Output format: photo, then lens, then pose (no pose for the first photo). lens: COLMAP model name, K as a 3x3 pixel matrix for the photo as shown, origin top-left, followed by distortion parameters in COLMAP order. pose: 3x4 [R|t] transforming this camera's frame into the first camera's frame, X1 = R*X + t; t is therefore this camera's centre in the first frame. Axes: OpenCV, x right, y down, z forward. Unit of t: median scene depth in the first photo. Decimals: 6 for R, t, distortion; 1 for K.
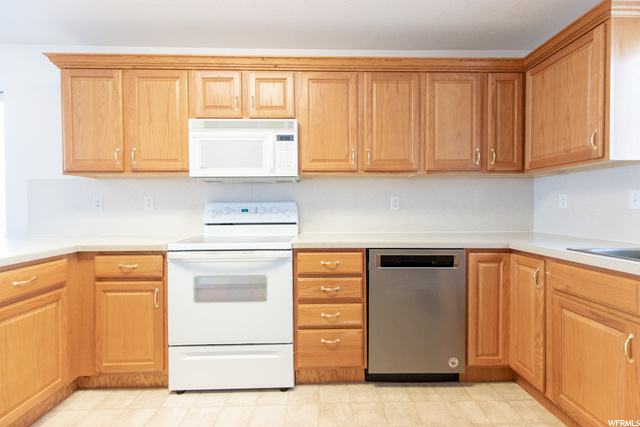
lens RADIAL K [[289.1, 0, 320.7], [0, 289.1, 209.9], [0, 0, 1]] dist [0.007651, -0.002097]
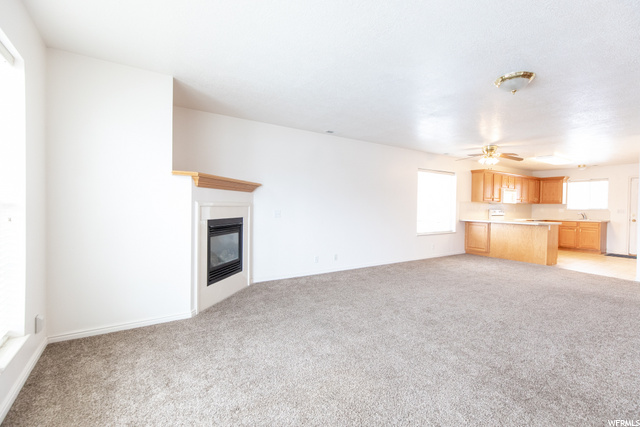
lens RADIAL K [[289.1, 0, 318.7], [0, 289.1, 210.1], [0, 0, 1]] dist [0.007651, -0.002097]
pose [[0.850383, 0.010840, 0.526053, -4.551201], [-0.012809, 0.999918, 0.000101, 0.009897], [-0.526008, -0.006824, 0.850452, -0.993641]]
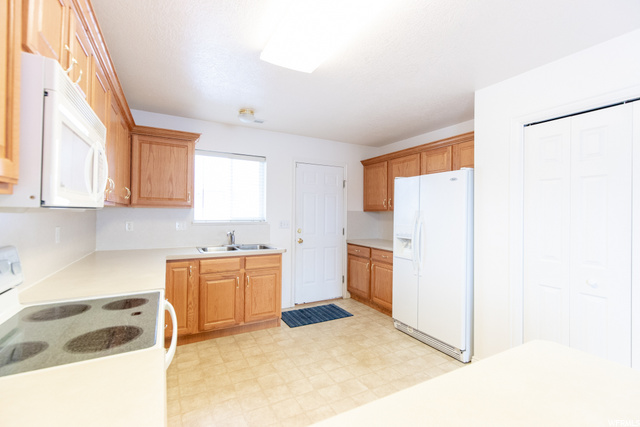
lens RADIAL K [[289.1, 0, 327.8], [0, 289.1, 208.5], [0, 0, 1]] dist [0.007651, -0.002097]
pose [[-0.464007, 0.013106, 0.885735, -0.982302], [-0.000280, 0.999888, -0.014942, -0.103726], [-0.885832, -0.007181, -0.463951, 0.838675]]
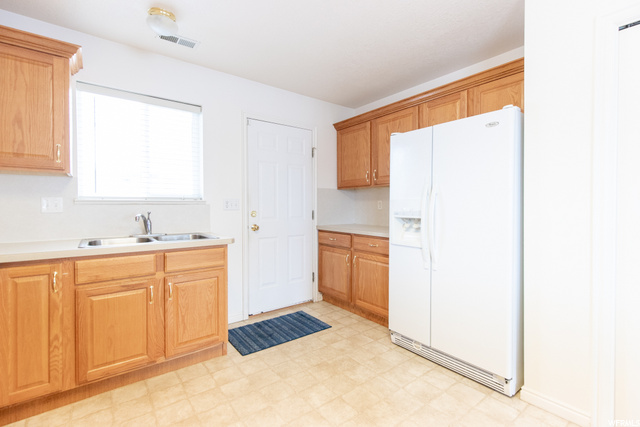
lens RADIAL K [[289.1, 0, 326.6], [0, 289.1, 208.5], [0, 0, 1]] dist [0.007651, -0.002097]
pose [[-0.596090, -0.002766, 0.802913, -0.488062], [0.010257, 0.999886, 0.011060, -0.017040], [-0.802852, 0.014828, -0.595994, 0.649245]]
